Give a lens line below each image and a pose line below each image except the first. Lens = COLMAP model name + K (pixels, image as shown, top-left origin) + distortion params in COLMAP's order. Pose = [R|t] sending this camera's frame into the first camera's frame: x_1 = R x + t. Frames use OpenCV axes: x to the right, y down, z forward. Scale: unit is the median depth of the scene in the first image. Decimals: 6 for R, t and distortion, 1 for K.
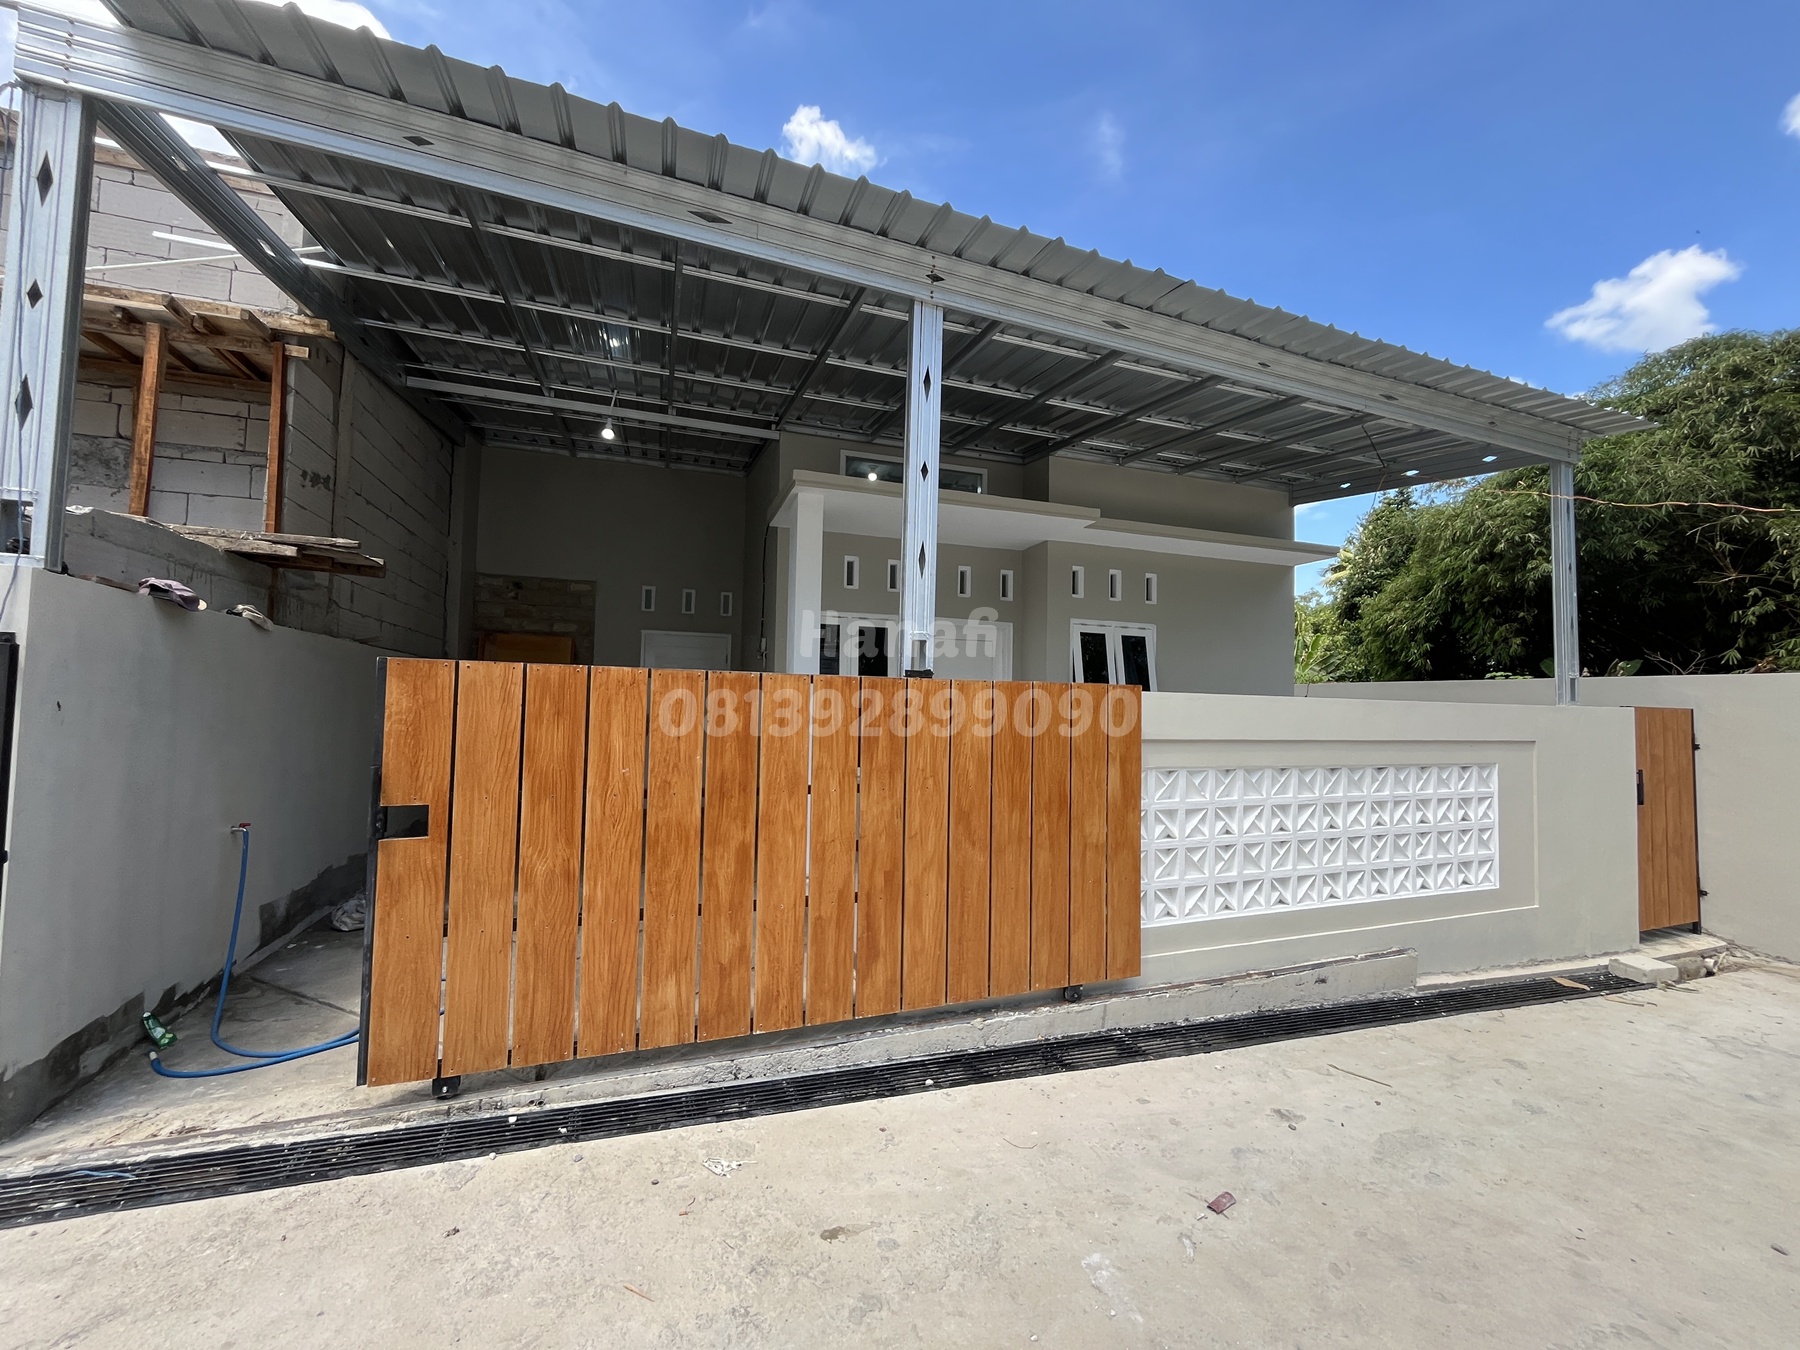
lens RADIAL K [[729.7, 0, 895.7], [0, 729.7, 674.3], [0, 0, 1]] dist [-0.003200, 0.000620]
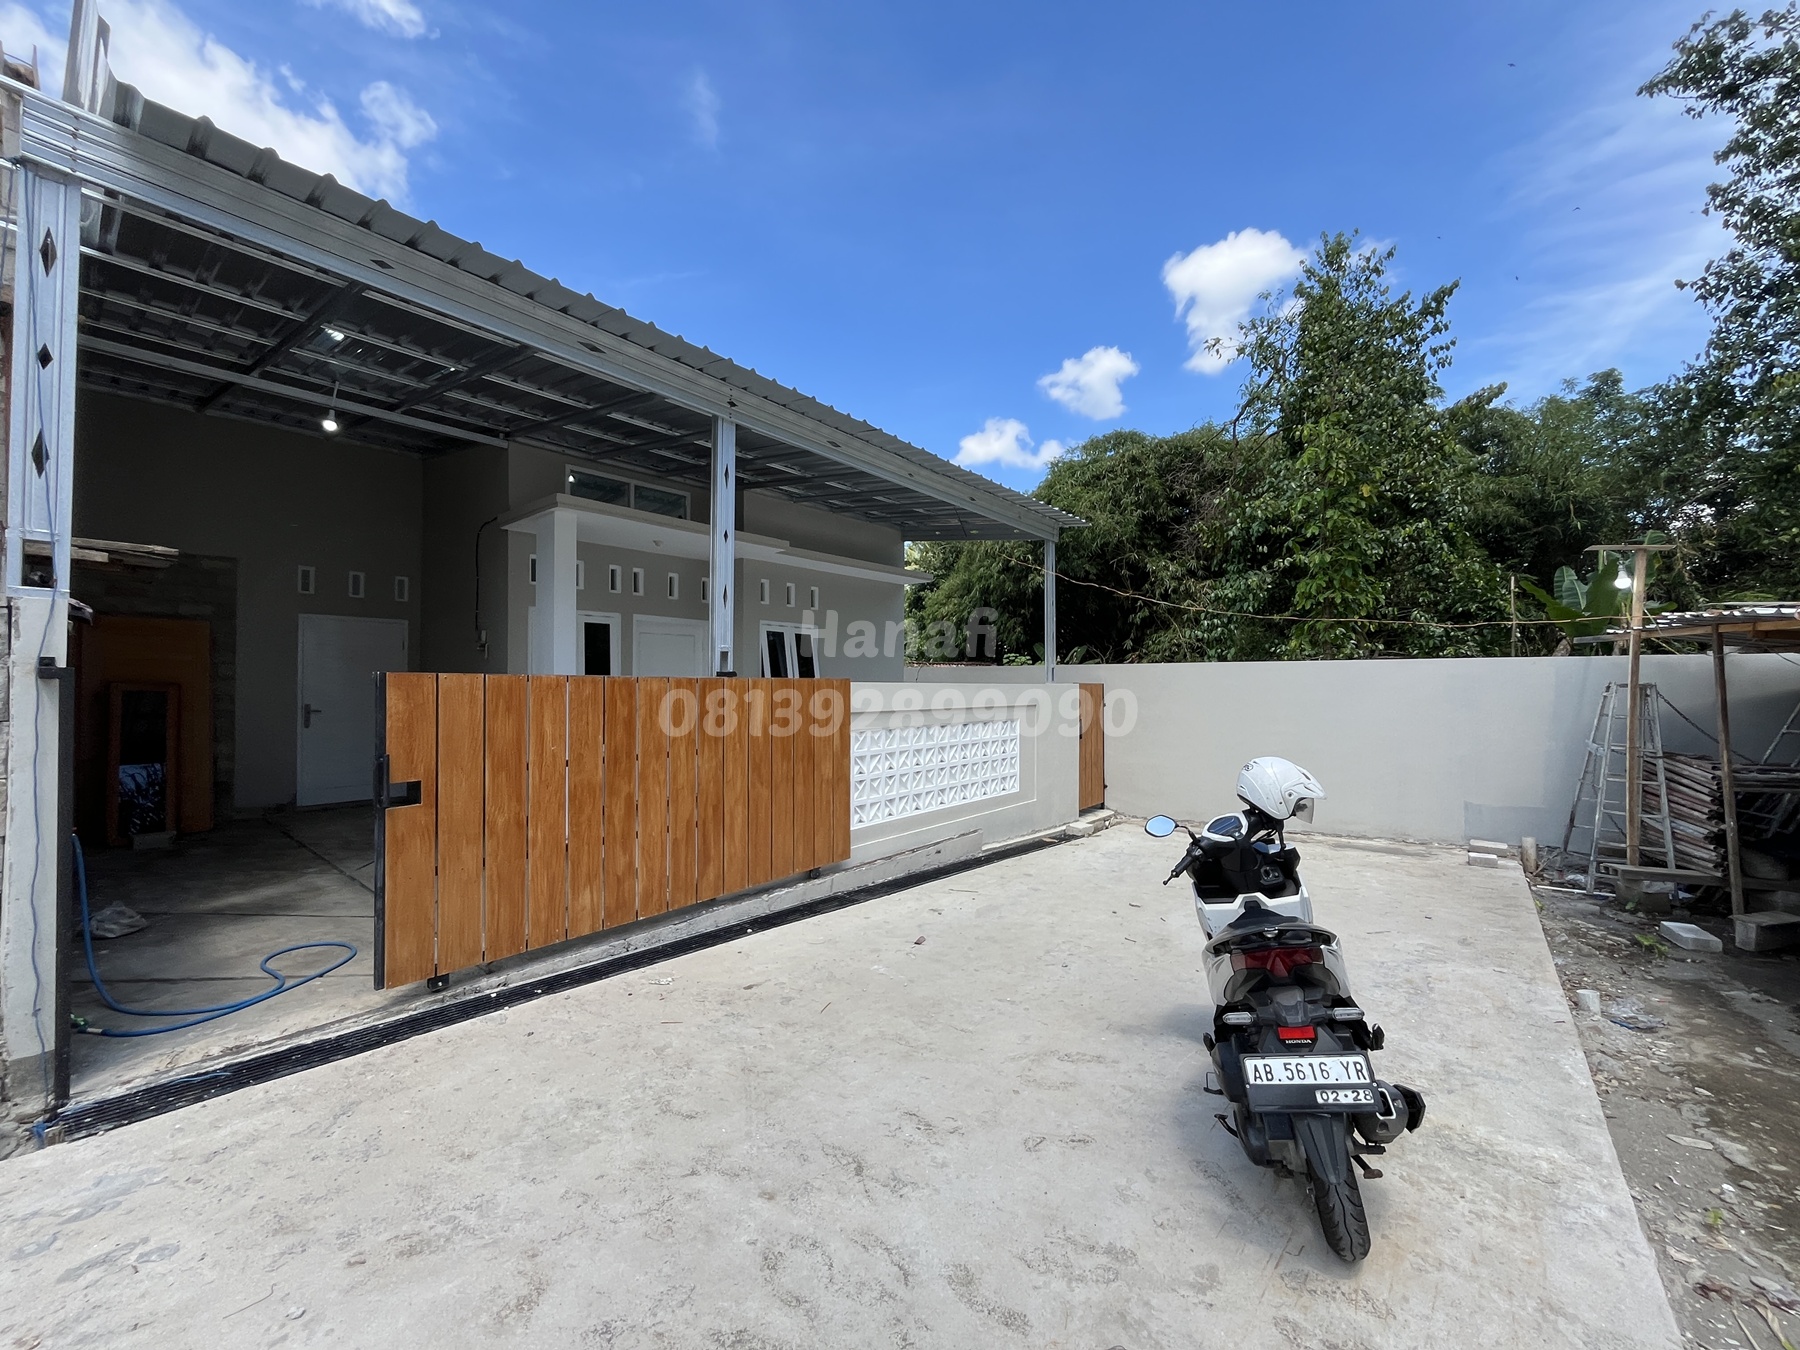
lens RADIAL K [[727.3, 0, 894.9], [0, 727.3, 676.2], [0, 0, 1]] dist [-0.003541, 0.000618]
pose [[0.858694, -0.011624, 0.512357, -0.408571], [-0.007940, 0.999321, 0.035980, -0.049976], [-0.512427, -0.034964, 0.858019, -0.428338]]
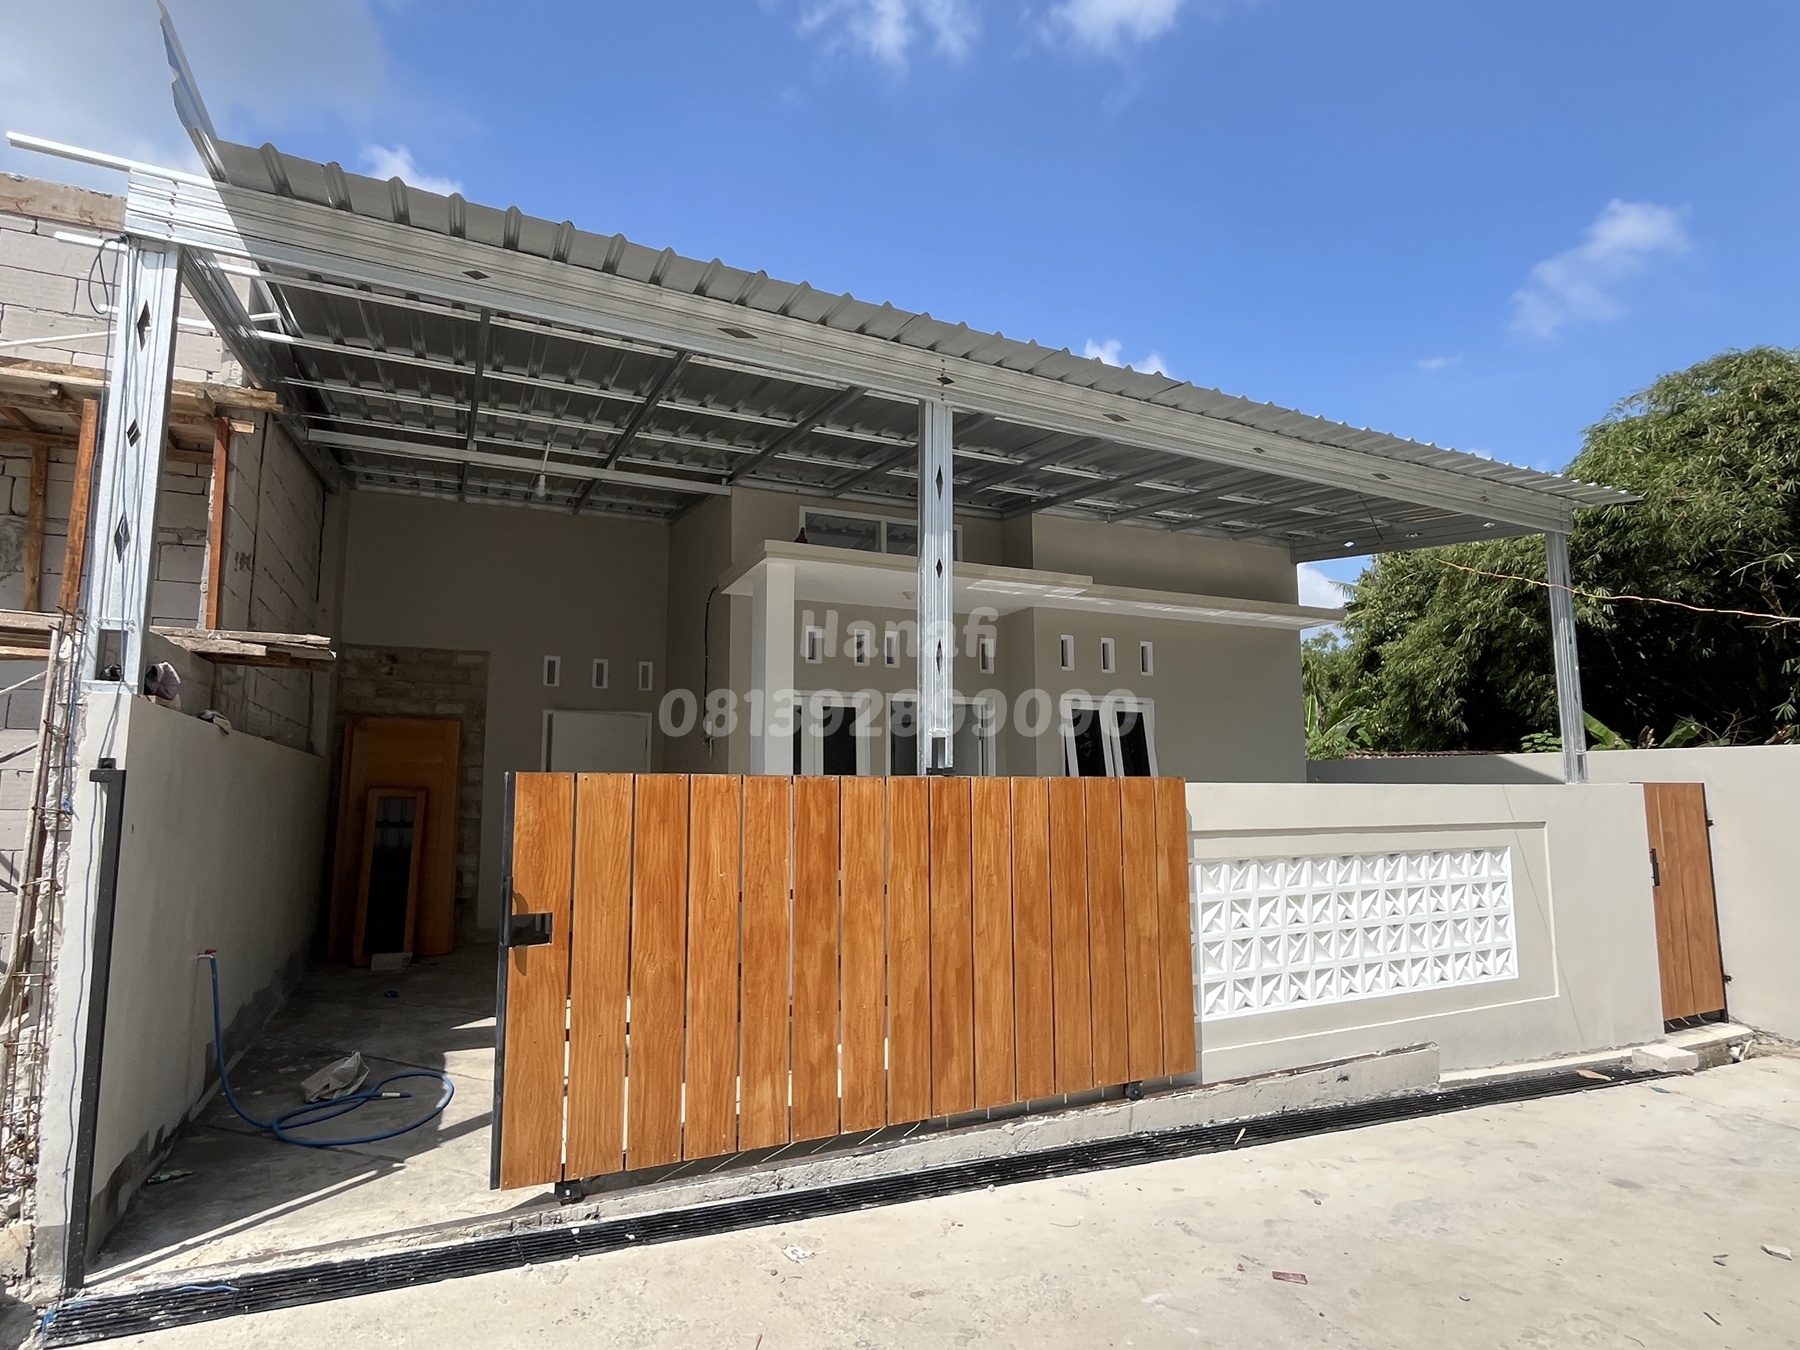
lens RADIAL K [[976.3, 0, 889.3], [0, 976.3, 675.4], [0, 0, 1]] dist [-0.001226, -0.001005]
pose [[0.995462, -0.010373, 0.094592, -0.152879], [0.017094, 0.997364, -0.070518, -0.036416], [-0.093611, 0.071815, 0.993015, -0.308420]]
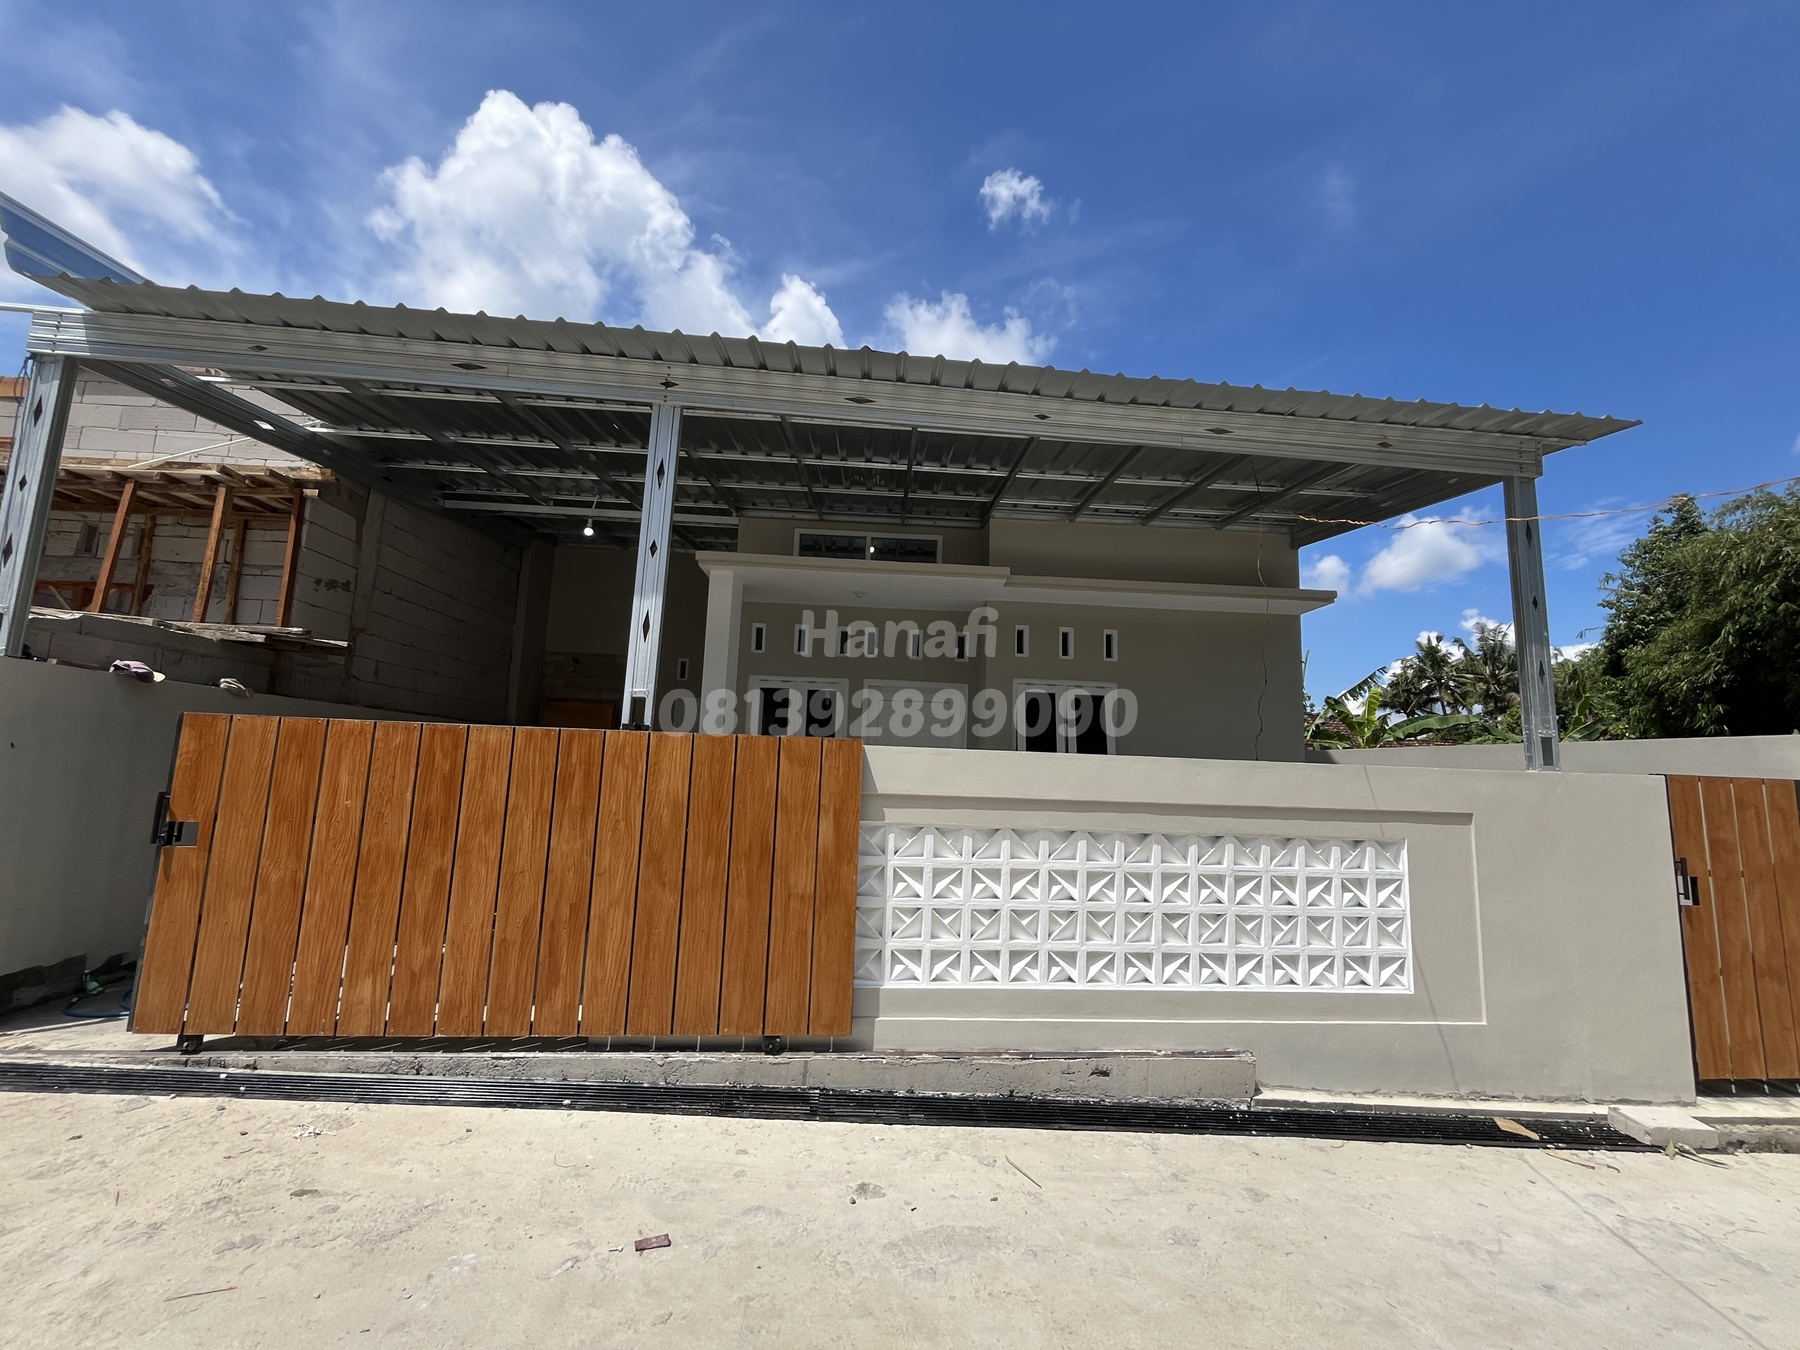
lens RADIAL K [[729.7, 0, 895.7], [0, 729.7, 674.3], [0, 0, 1]] dist [-0.003200, 0.000620]
pose [[0.961146, -0.022298, -0.275140, 0.687833], [-0.003770, 0.995579, -0.093854, 0.020797], [0.276016, 0.091245, 0.956812, 0.033058]]
